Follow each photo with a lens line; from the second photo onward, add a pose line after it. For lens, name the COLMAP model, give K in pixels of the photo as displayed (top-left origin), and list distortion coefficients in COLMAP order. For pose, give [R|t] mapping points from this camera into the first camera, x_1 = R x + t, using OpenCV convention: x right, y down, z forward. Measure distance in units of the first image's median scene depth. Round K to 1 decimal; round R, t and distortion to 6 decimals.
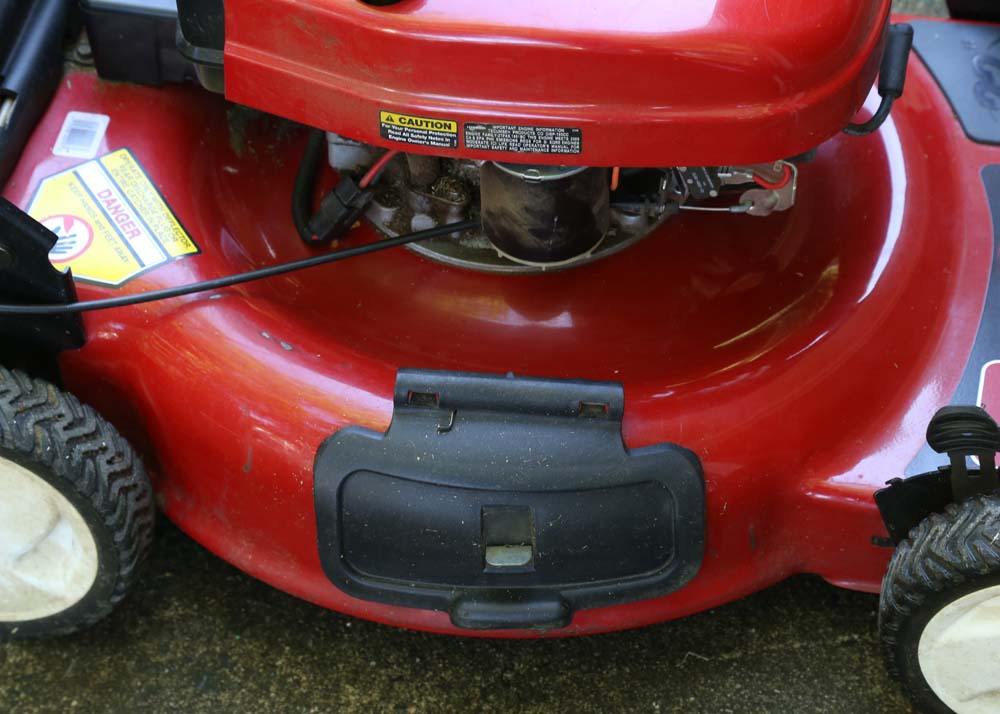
lens RADIAL K [[2731.8, 0, 495.9], [0, 2731.8, 362.5], [0, 0, 1]] dist [0.498611, 0.000000]
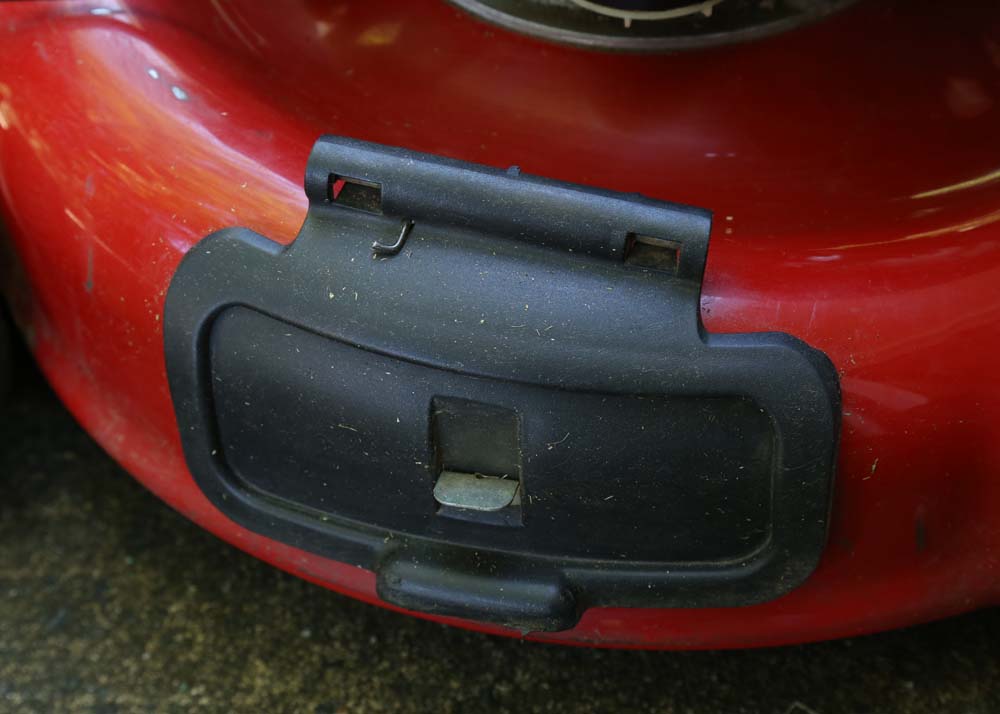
lens RADIAL K [[1907.9, 0, 492.0], [0, 1907.9, 363.4], [0, 0, 1]] dist [0.214865, 0.000000]
pose [[0.974387, 0.141187, -0.175032, 0.072170], [-0.143456, 0.989657, -0.000312, 0.042572], [0.173178, 0.025413, 0.984563, 0.592892]]
